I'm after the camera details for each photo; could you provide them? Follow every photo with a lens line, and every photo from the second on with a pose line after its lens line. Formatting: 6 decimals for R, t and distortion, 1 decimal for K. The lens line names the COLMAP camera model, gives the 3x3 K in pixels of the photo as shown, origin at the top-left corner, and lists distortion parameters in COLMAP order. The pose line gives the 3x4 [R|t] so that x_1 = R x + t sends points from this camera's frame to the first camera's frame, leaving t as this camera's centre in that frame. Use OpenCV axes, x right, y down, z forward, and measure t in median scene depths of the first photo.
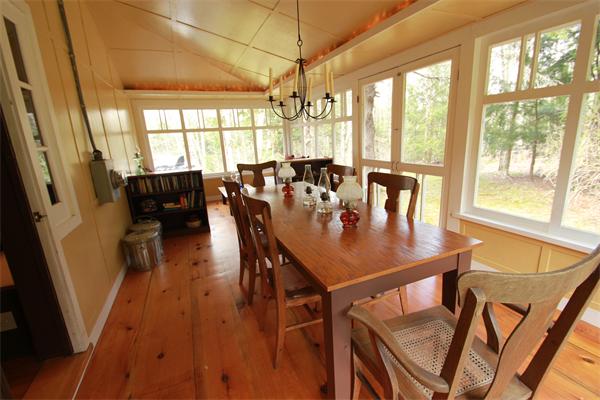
lens RADIAL K [[280.2, 0, 300.1], [0, 280.2, 201.8], [0, 0, 1]] dist [-0.002739, -0.001582]
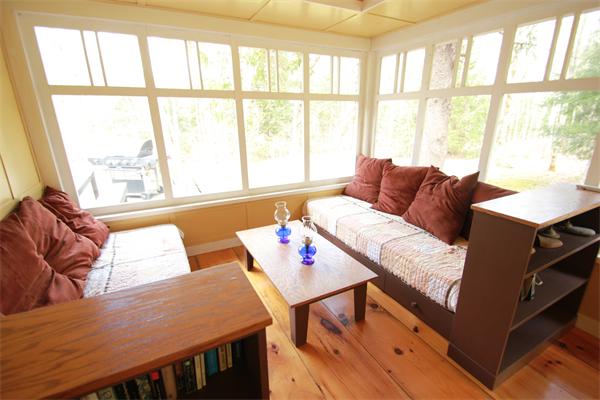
lens RADIAL K [[280.2, 0, 302.1], [0, 280.2, 200.6], [0, 0, 1]] dist [-0.002739, -0.001582]
pose [[0.994800, 0.025325, 0.098644, -0.241705], [-0.031416, 0.997662, 0.060695, -0.134262], [-0.096876, -0.063478, 0.993270, 0.585326]]
